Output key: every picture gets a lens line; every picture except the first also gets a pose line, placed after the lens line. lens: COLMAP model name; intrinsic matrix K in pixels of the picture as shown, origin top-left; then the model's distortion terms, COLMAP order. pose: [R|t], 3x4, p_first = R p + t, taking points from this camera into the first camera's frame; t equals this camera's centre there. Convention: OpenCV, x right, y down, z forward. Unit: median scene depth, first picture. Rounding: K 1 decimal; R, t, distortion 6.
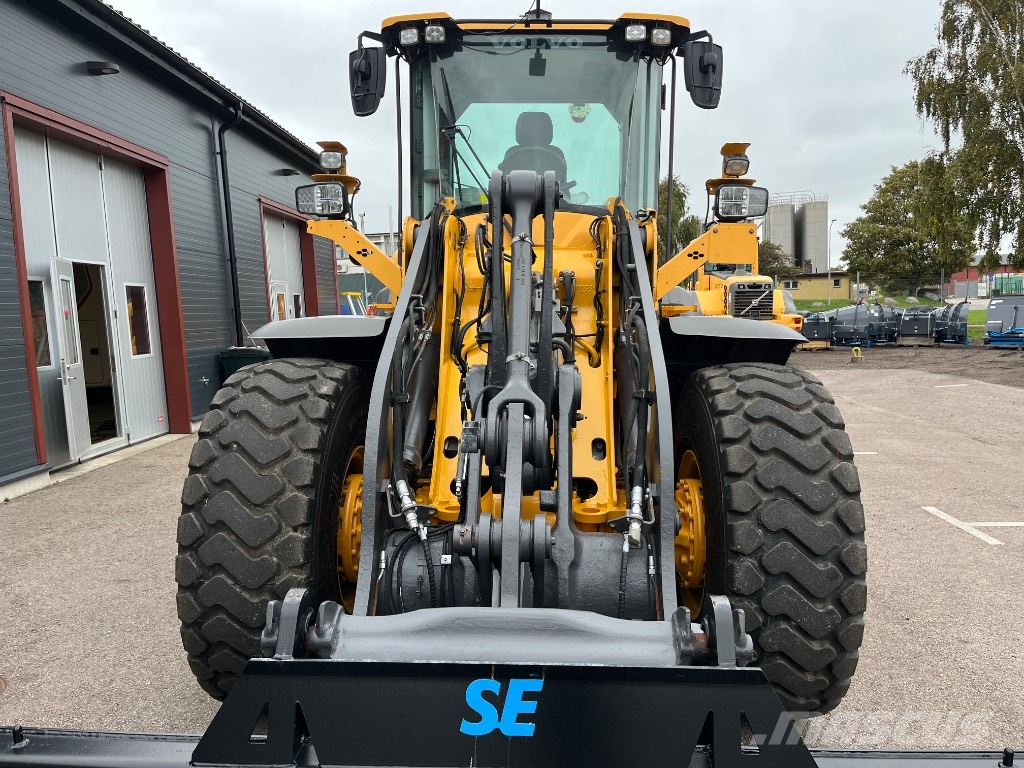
lens RADIAL K [[777.3, 0, 523.8], [0, 777.3, 386.9], [0, 0, 1]] dist [0.075866, -0.116360]
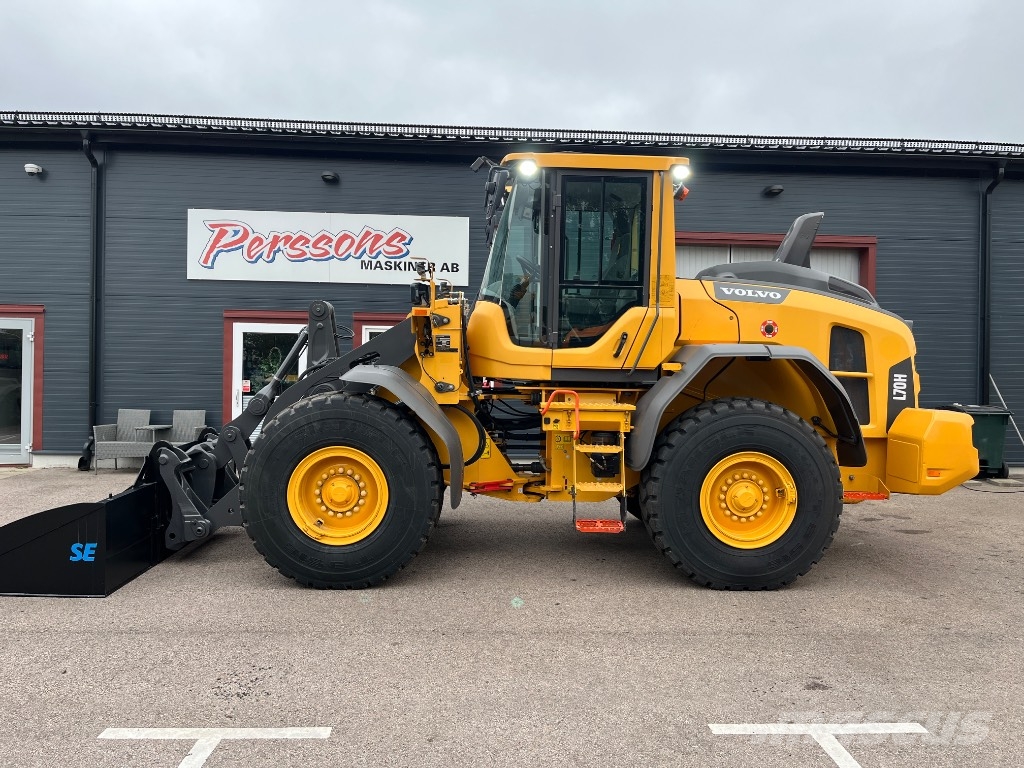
lens RADIAL K [[776.1, 0, 518.2], [0, 776.1, 383.7], [0, 0, 1]] dist [0.082728, -0.117795]
pose [[0.061201, 0.041540, -0.997261, 1.592428], [-0.121152, 0.992055, 0.033888, -0.117553], [0.990746, 0.118746, 0.065747, 0.972962]]
